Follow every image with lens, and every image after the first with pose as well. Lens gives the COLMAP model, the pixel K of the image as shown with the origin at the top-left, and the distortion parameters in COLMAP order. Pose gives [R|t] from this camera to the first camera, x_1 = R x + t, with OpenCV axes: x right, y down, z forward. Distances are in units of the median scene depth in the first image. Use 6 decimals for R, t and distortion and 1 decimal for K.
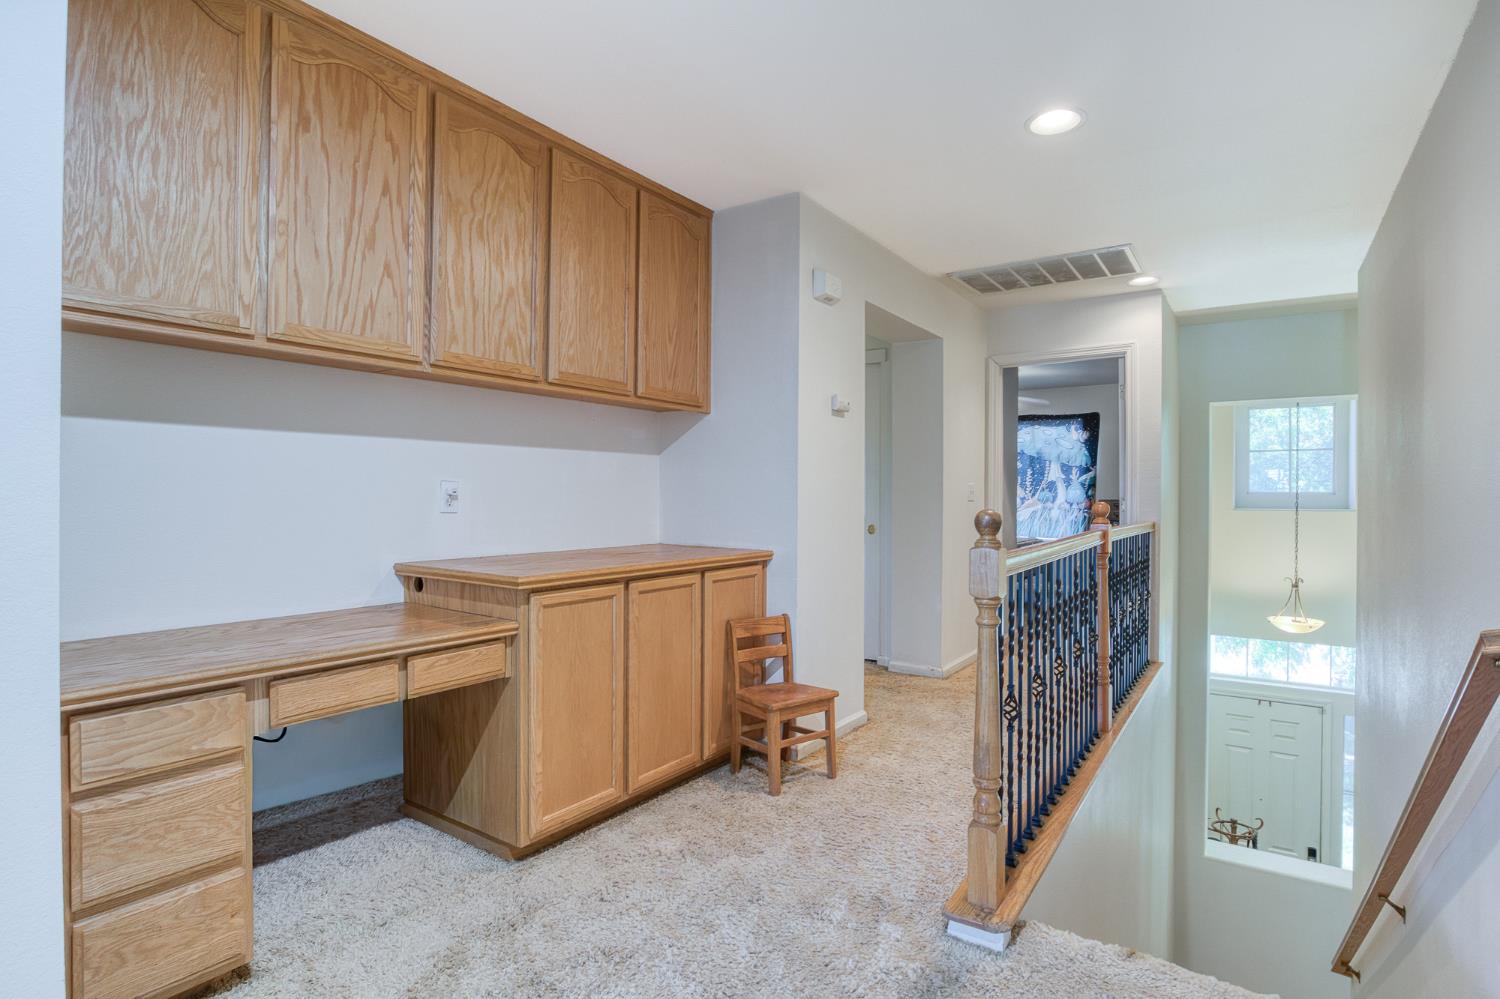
lens RADIAL K [[751.2, 0, 767.0], [0, 751.2, 496.4], [0, 0, 1]] dist [-0.023945, 0.001646]
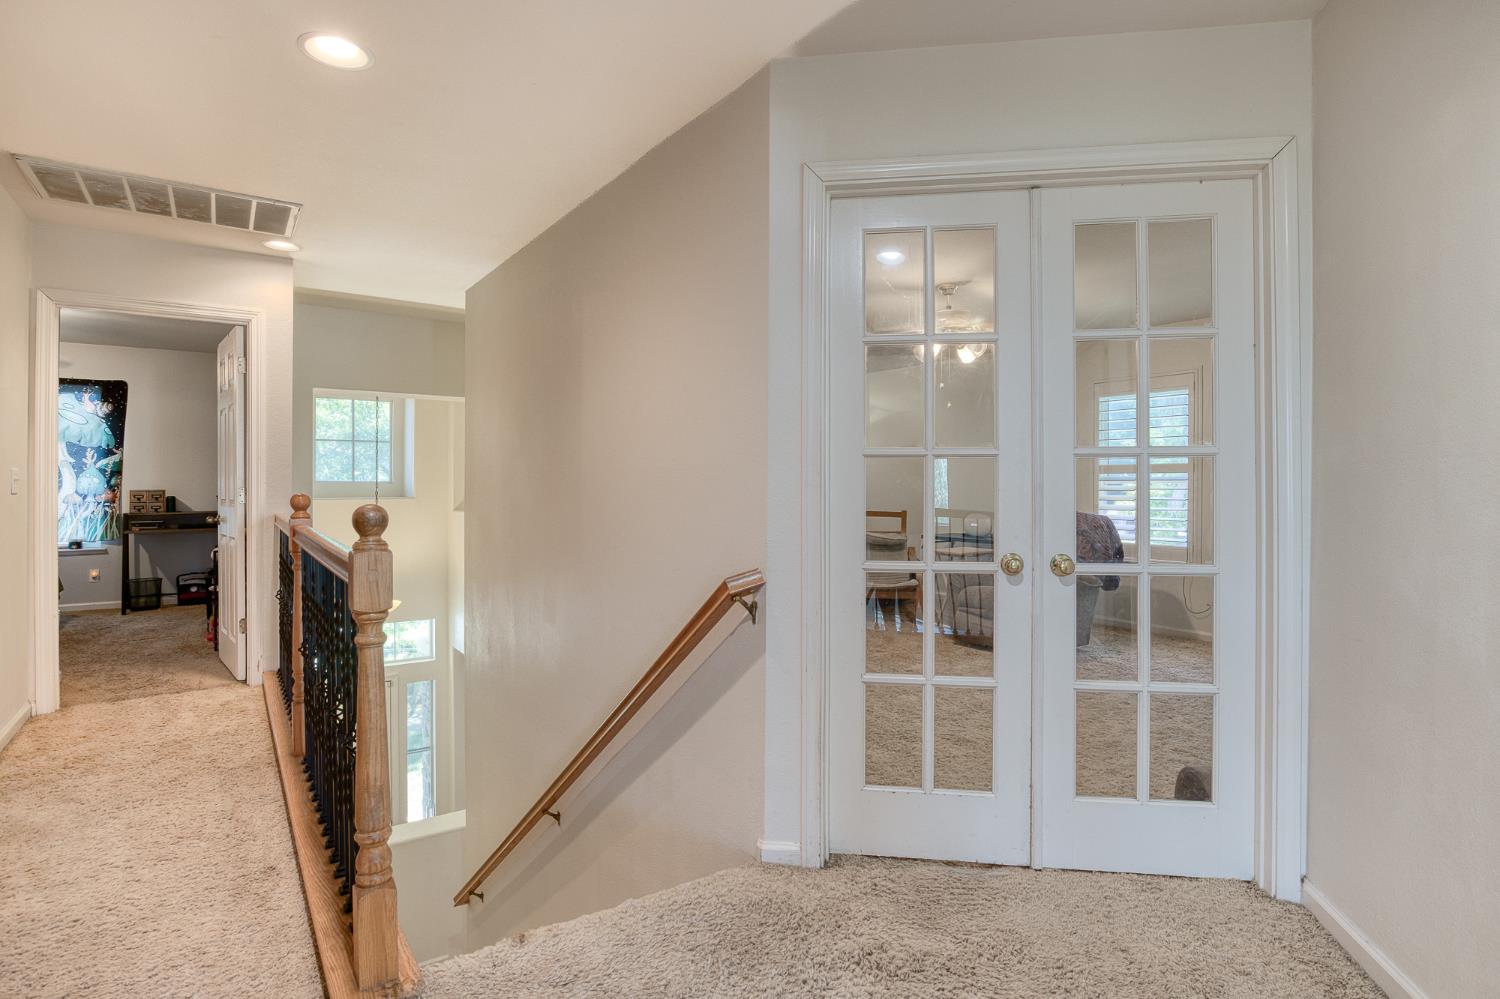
lens RADIAL K [[778.7, 0, 750.0], [0, 778.7, 499.5], [0, 0, 1]] dist [-0.000873, -0.000070]
pose [[0.364754, -0.020735, 0.930873, -0.089074], [0.001772, 0.999766, 0.021575, -0.002430], [-0.931102, -0.006220, 0.364705, 0.074072]]
